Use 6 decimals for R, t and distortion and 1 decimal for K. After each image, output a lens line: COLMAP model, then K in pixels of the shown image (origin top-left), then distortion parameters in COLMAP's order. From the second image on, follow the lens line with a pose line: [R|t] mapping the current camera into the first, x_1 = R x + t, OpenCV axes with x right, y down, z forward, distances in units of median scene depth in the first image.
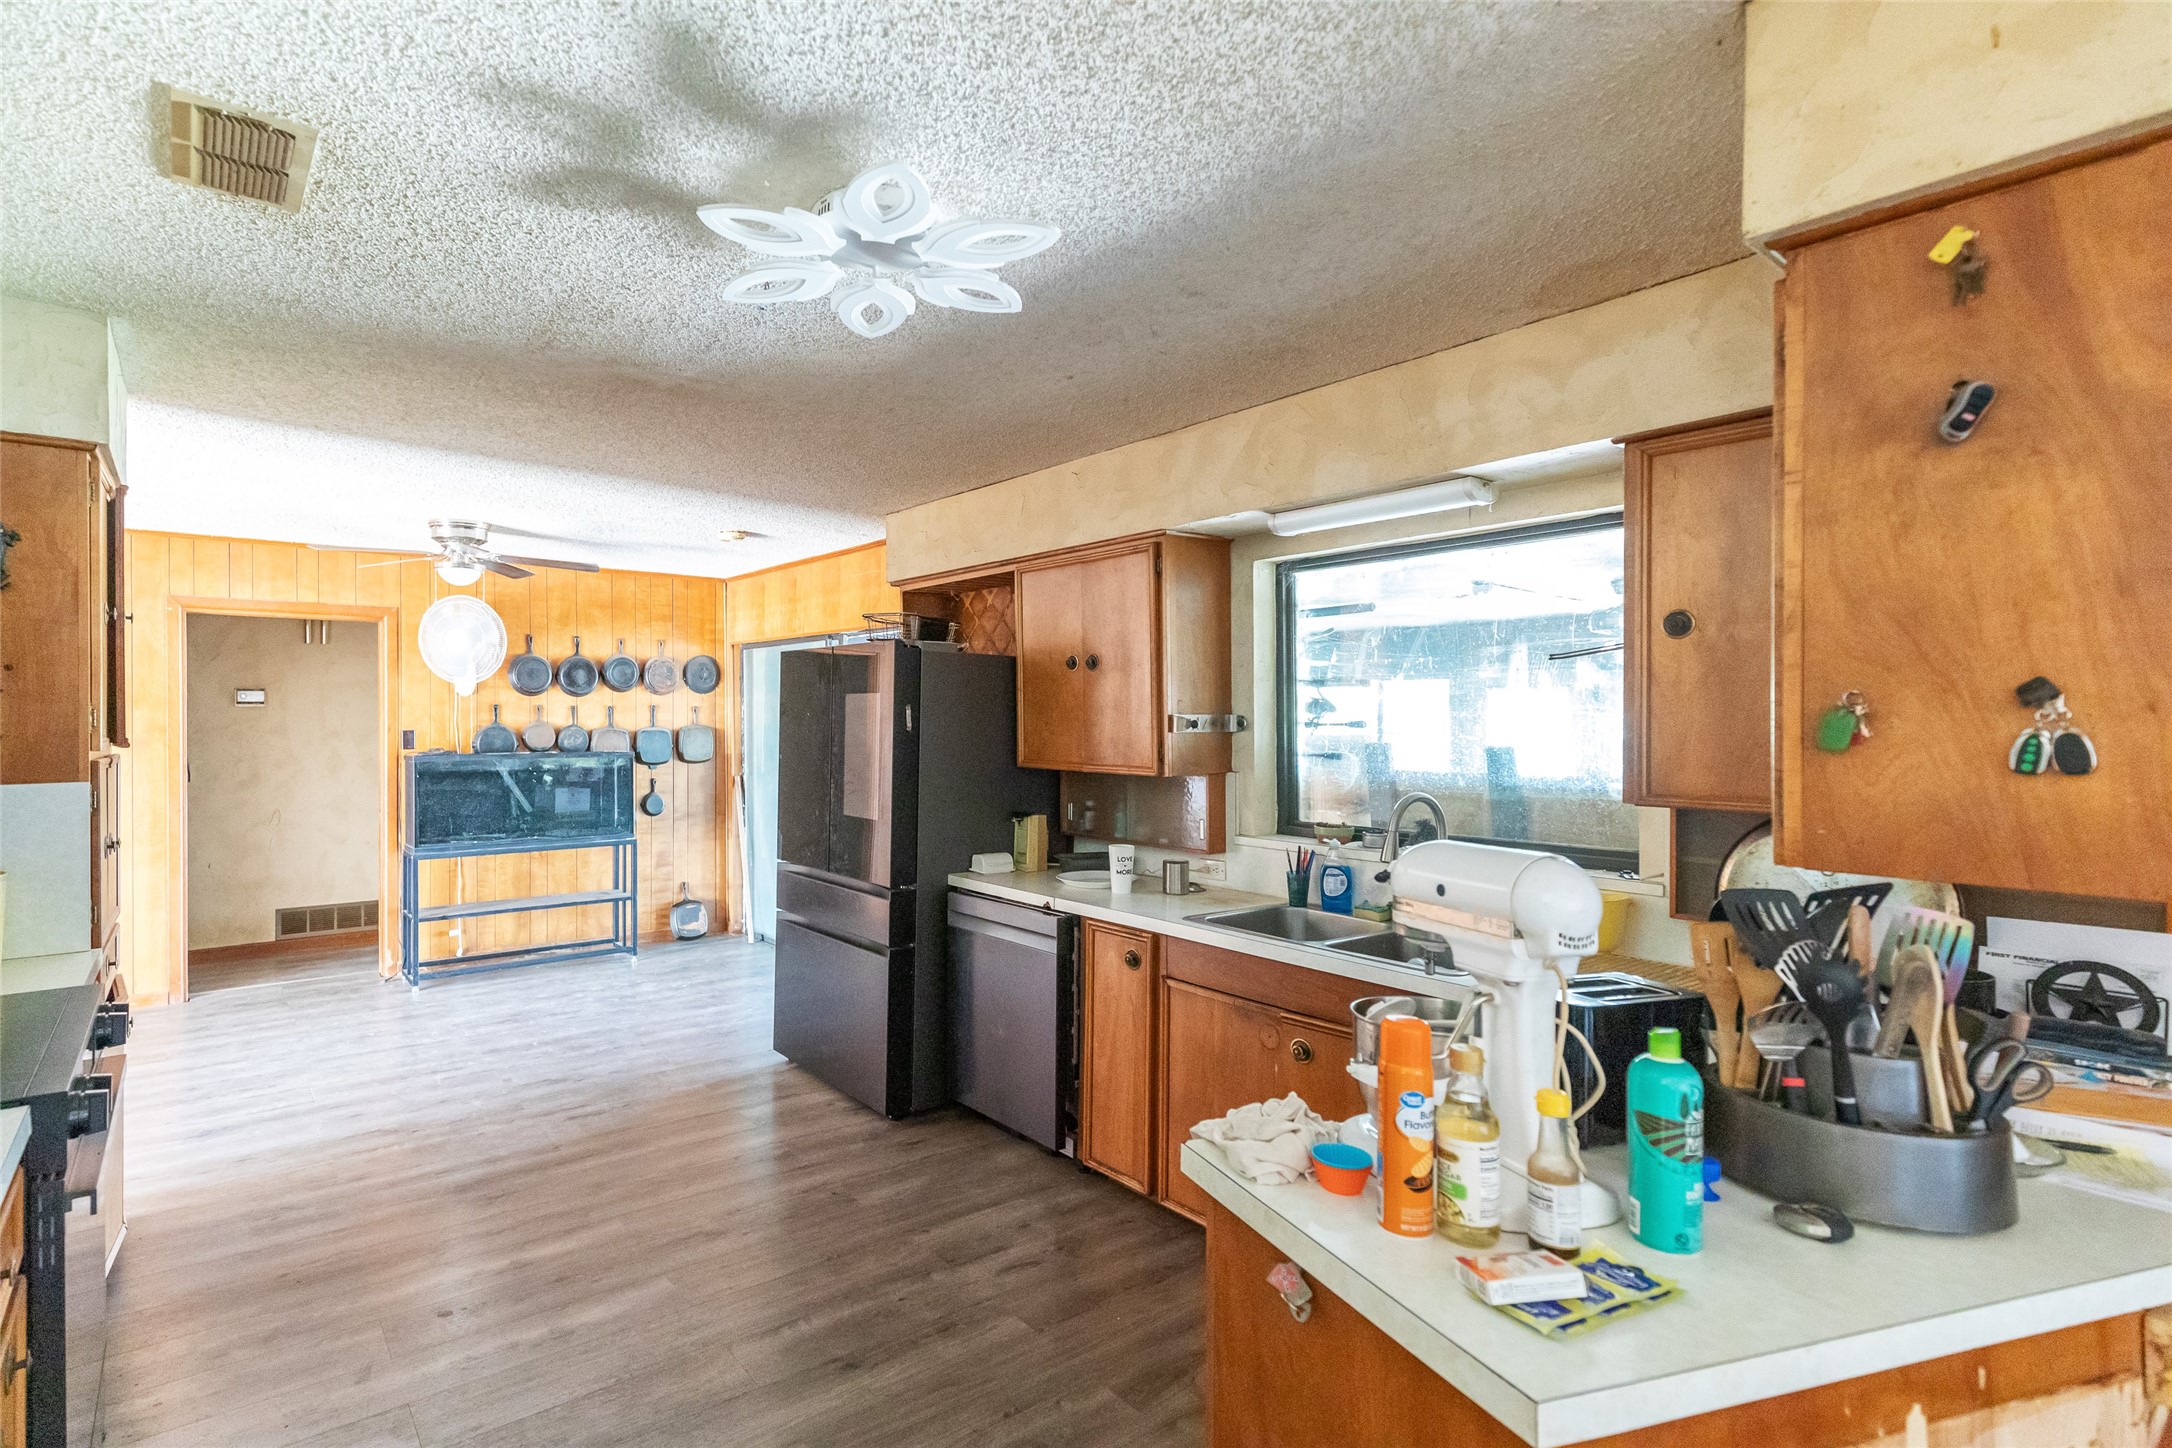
lens RADIAL K [[992.6, 0, 1078.2], [0, 992.6, 726.1], [0, 0, 1]] dist [0.001613, 0.000047]
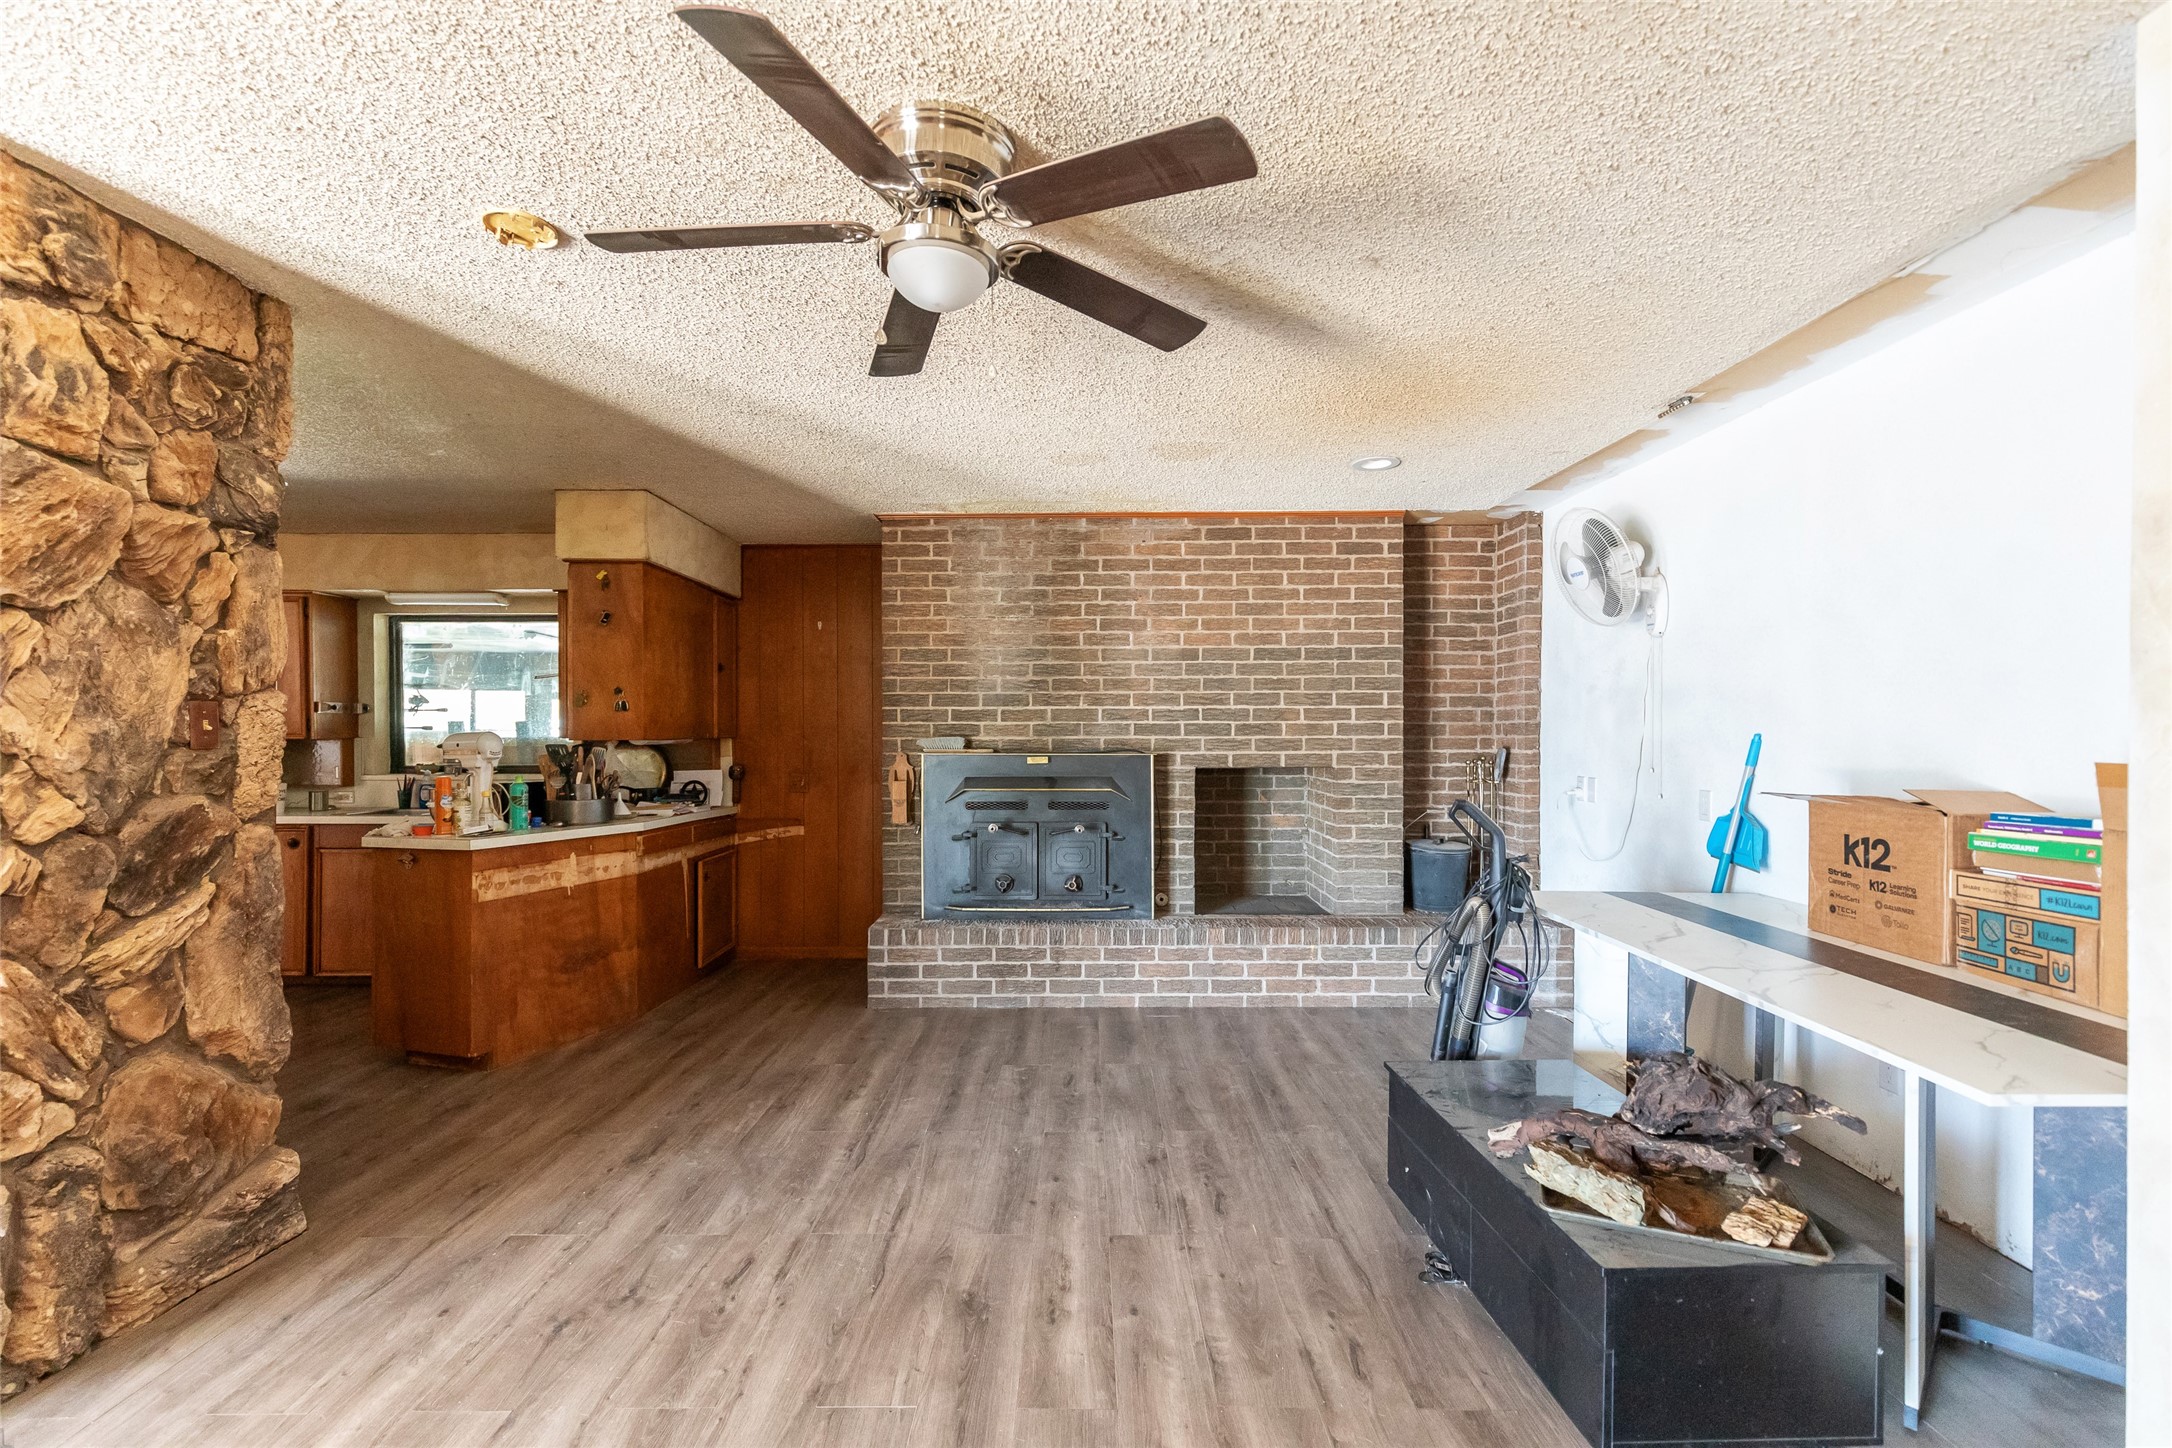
lens RADIAL K [[992.6, 0, 1038.0], [0, 992.6, 745.0], [0, 0, 1]] dist [0.001613, 0.000047]
pose [[0.702739, -0.004552, 0.711434, -0.241702], [0.004343, 0.999988, 0.002108, 0.062994], [-0.711435, 0.001608, 0.702750, -1.035750]]
